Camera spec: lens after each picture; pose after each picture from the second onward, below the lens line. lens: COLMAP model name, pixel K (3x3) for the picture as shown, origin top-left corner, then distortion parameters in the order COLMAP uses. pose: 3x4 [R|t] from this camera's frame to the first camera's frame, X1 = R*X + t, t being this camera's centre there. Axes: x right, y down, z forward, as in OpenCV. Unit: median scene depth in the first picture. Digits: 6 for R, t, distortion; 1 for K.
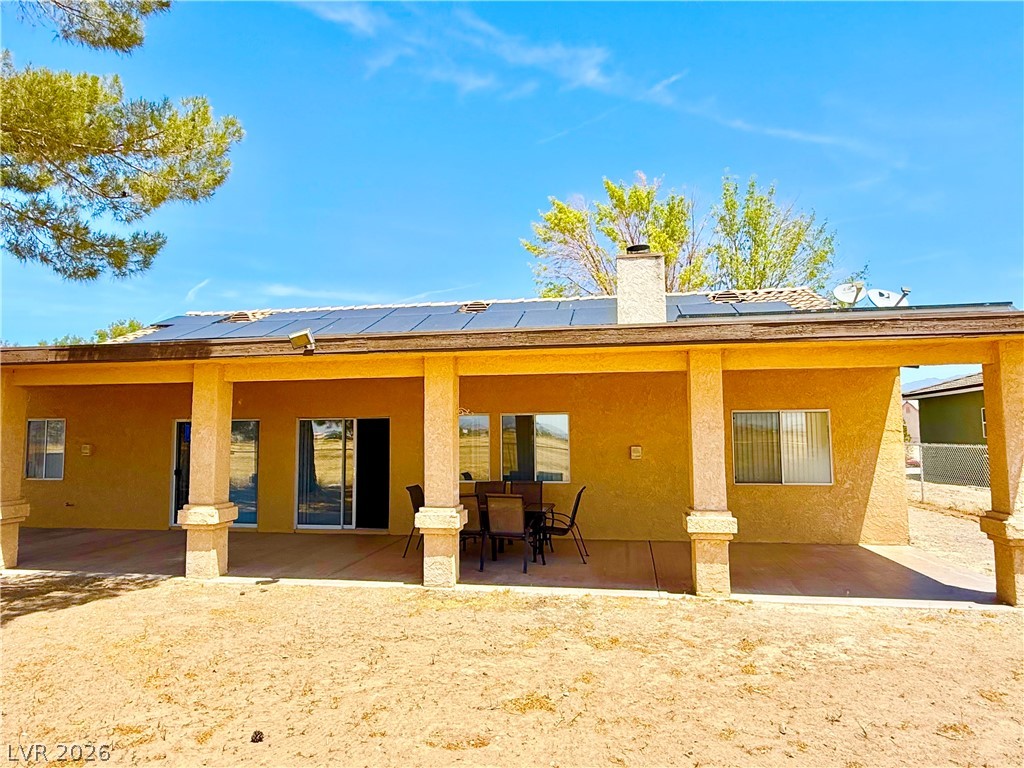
lens RADIAL K [[631.2, 0, 512.2], [0, 631.2, 386.2], [0, 0, 1]] dist [0.003145, 0.000931]
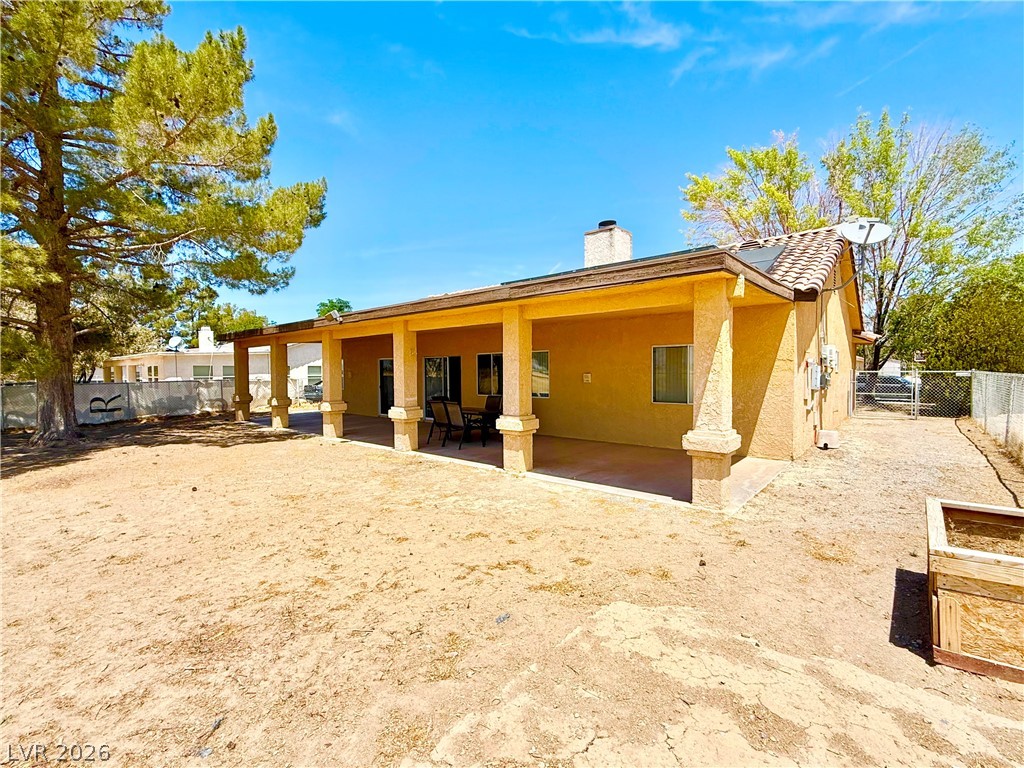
lens RADIAL K [[453.6, 0, 512.7], [0, 453.6, 379.1], [0, 0, 1]] dist [0.002342, 0.000009]
pose [[0.855742, 0.009041, -0.517324, 0.826847], [0.045014, 0.994755, 0.091845, 0.012528], [0.515441, -0.101882, 0.850847, 0.094500]]
